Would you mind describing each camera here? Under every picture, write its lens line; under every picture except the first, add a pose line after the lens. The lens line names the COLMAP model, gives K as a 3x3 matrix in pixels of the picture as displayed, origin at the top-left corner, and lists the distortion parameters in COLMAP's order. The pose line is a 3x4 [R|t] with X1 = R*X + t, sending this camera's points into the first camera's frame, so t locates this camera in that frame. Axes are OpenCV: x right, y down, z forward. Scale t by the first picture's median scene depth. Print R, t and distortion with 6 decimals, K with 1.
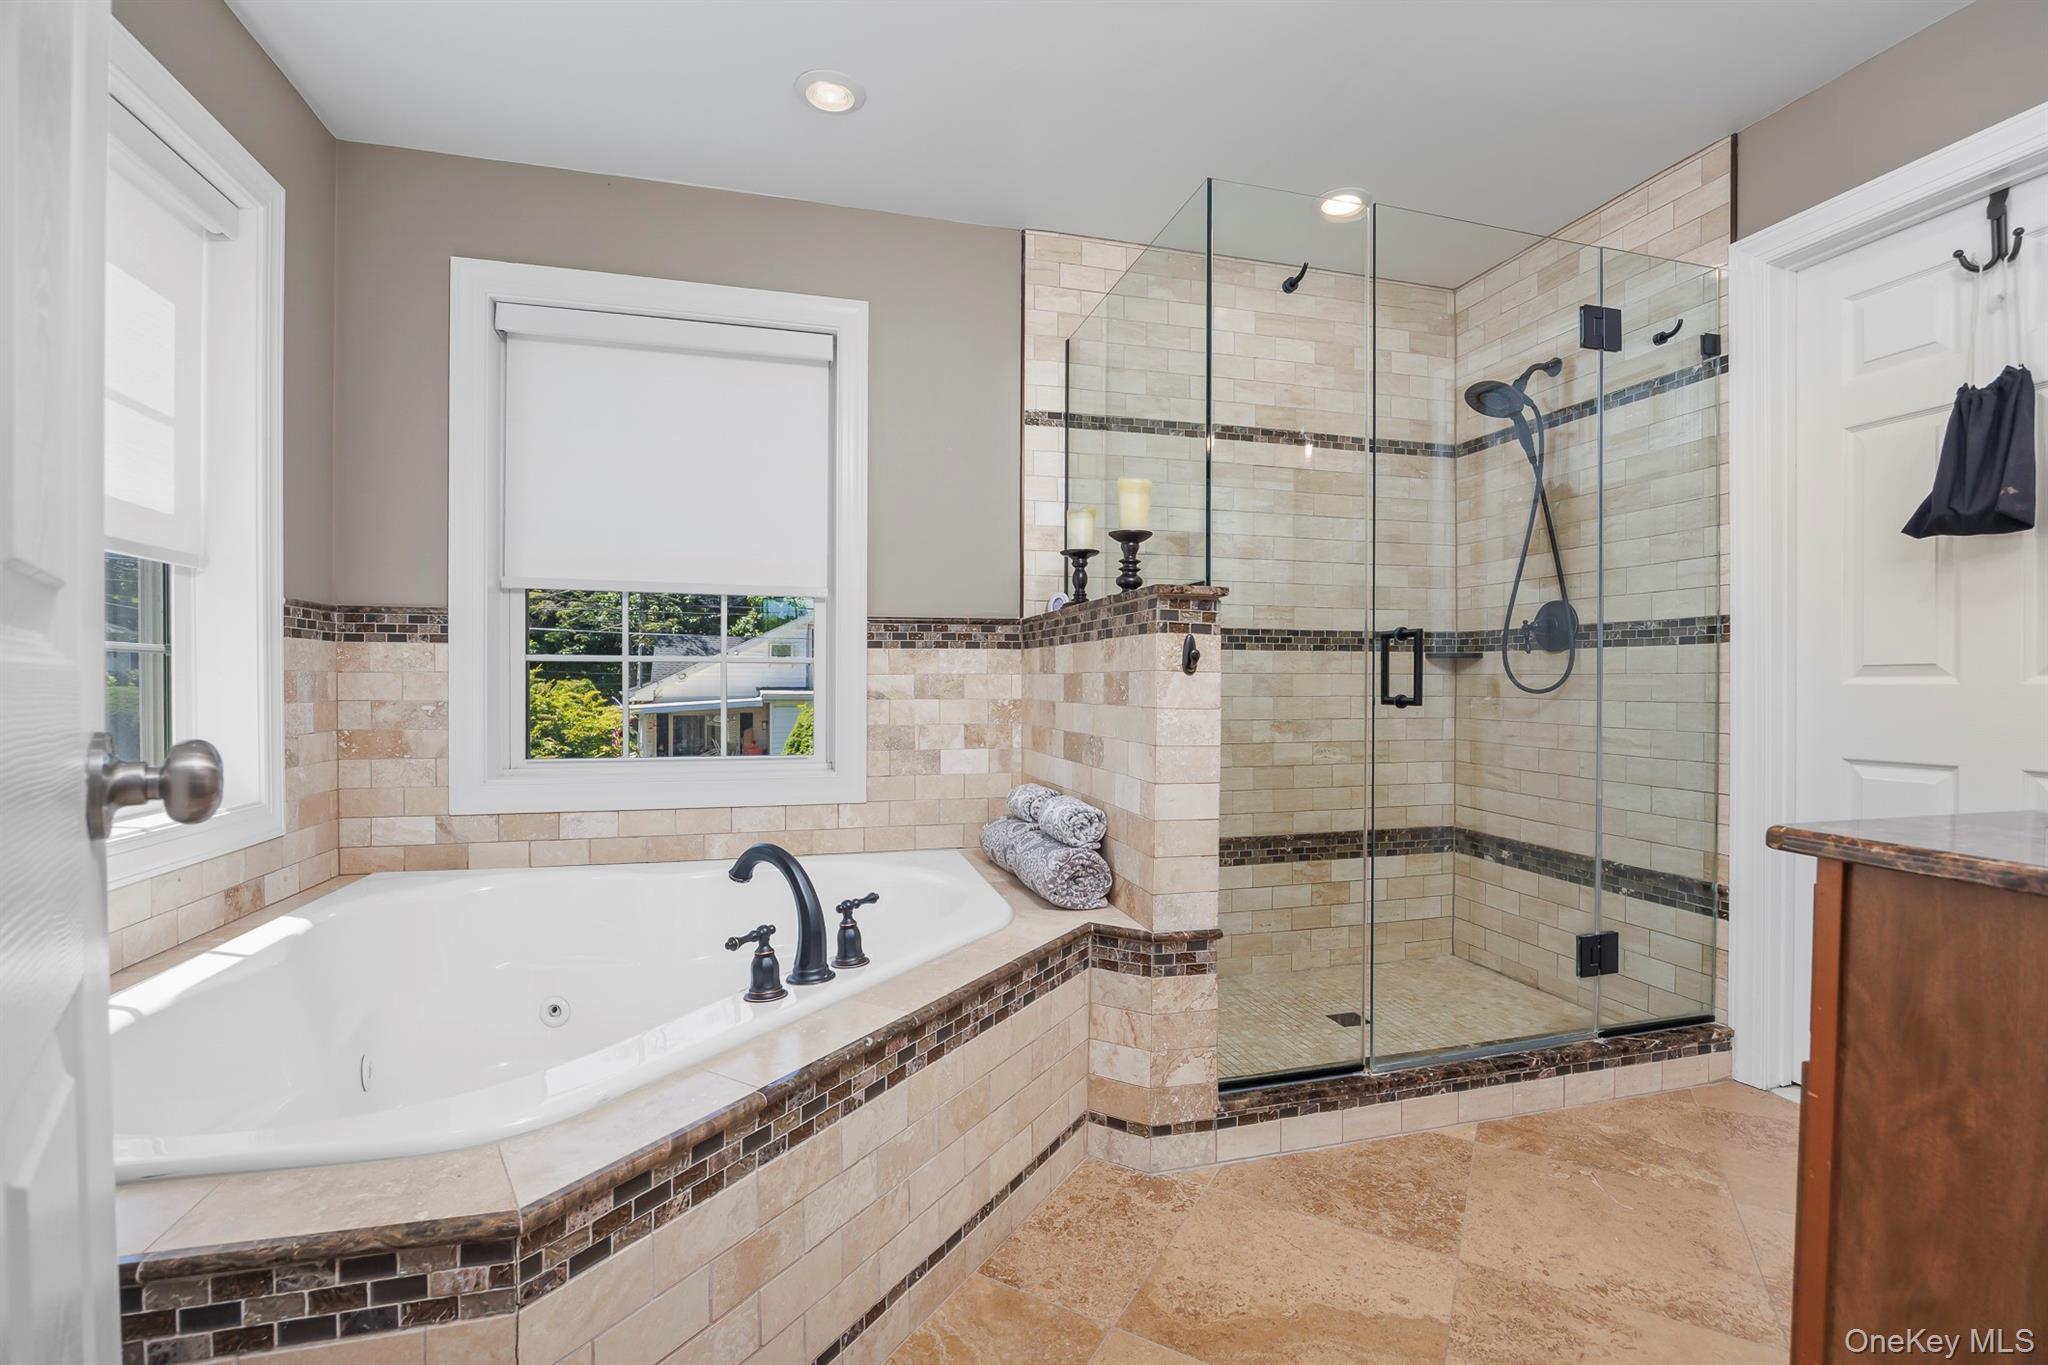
lens RADIAL K [[908.8, 0, 1022.2], [0, 908.8, 697.9], [0, 0, 1]] dist [-0.016637, 0.000877]
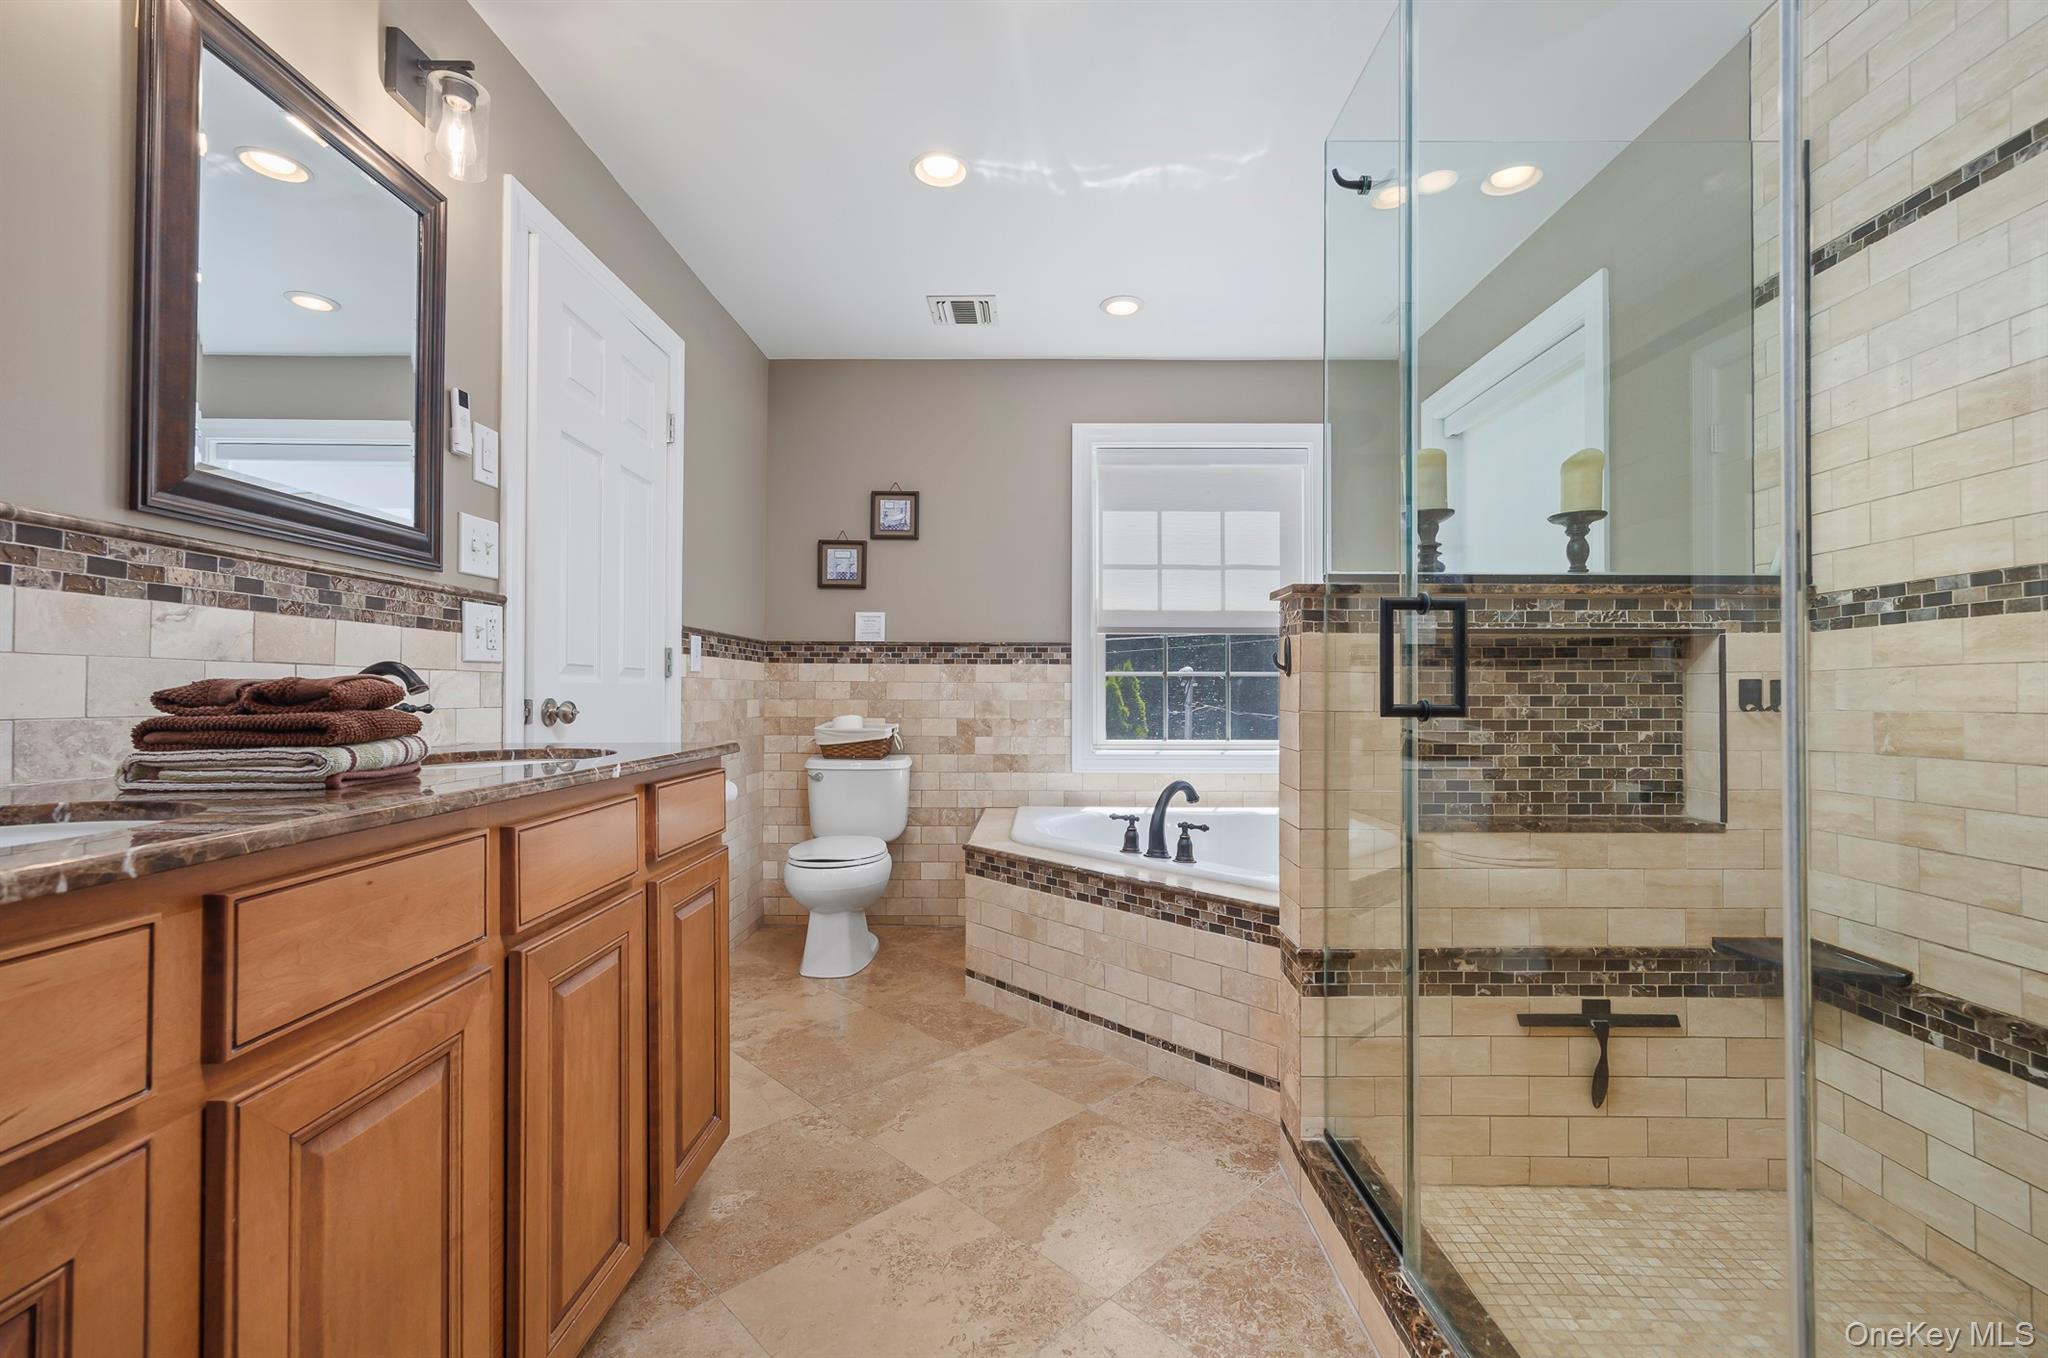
lens RADIAL K [[908.8, 0, 1021.1], [0, 908.8, 675.8], [0, 0, 1]] dist [-0.016637, 0.000877]
pose [[-0.302893, -0.015685, -0.952895, 1.420275], [-0.014065, 0.999829, -0.011987, -0.013185], [0.952921, 0.009771, -0.303062, 1.192753]]
